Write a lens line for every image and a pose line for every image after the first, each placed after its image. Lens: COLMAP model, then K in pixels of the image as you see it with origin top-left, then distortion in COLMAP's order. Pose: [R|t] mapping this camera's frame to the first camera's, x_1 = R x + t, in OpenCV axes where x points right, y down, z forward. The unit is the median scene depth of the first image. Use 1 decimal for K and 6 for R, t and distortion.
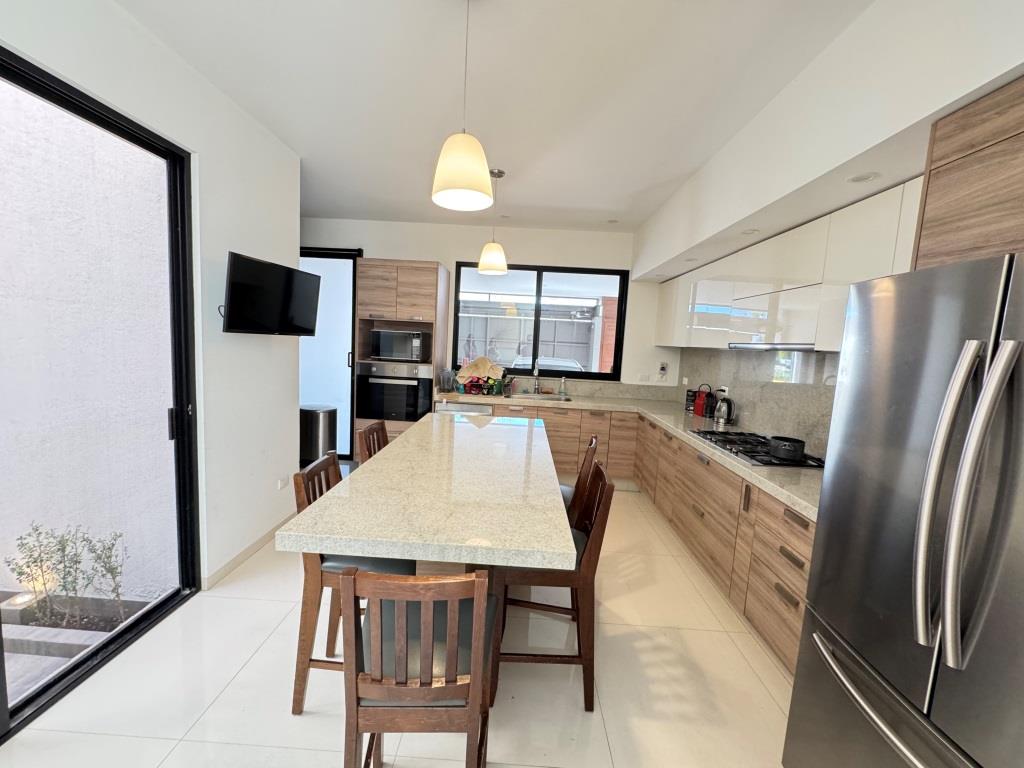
lens RADIAL K [[407.5, 0, 513.7], [0, 407.5, 384.2], [0, 0, 1]] dist [-0.001896, 0.000590]
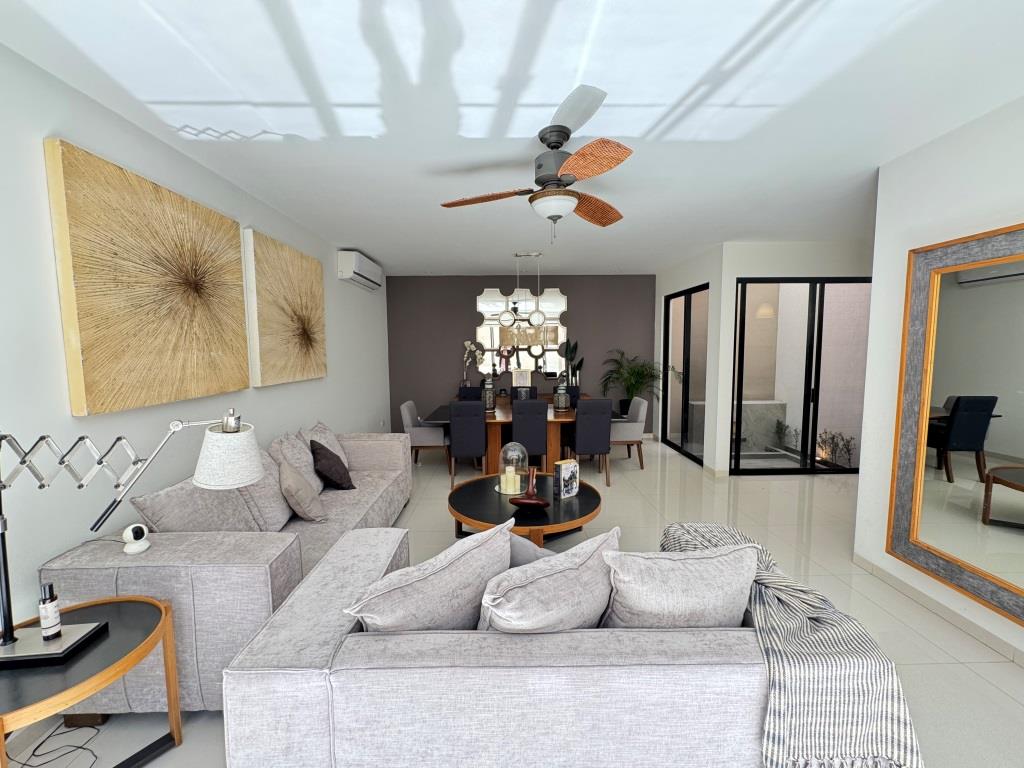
lens RADIAL K [[407.5, 0, 511.2], [0, 407.5, 384.4], [0, 0, 1]] dist [-0.001896, 0.000590]
pose [[0.033828, 0.030503, -0.998962, 0.520572], [-0.096266, 0.994986, 0.027122, 0.068092], [0.994781, 0.095248, 0.036595, -0.434346]]
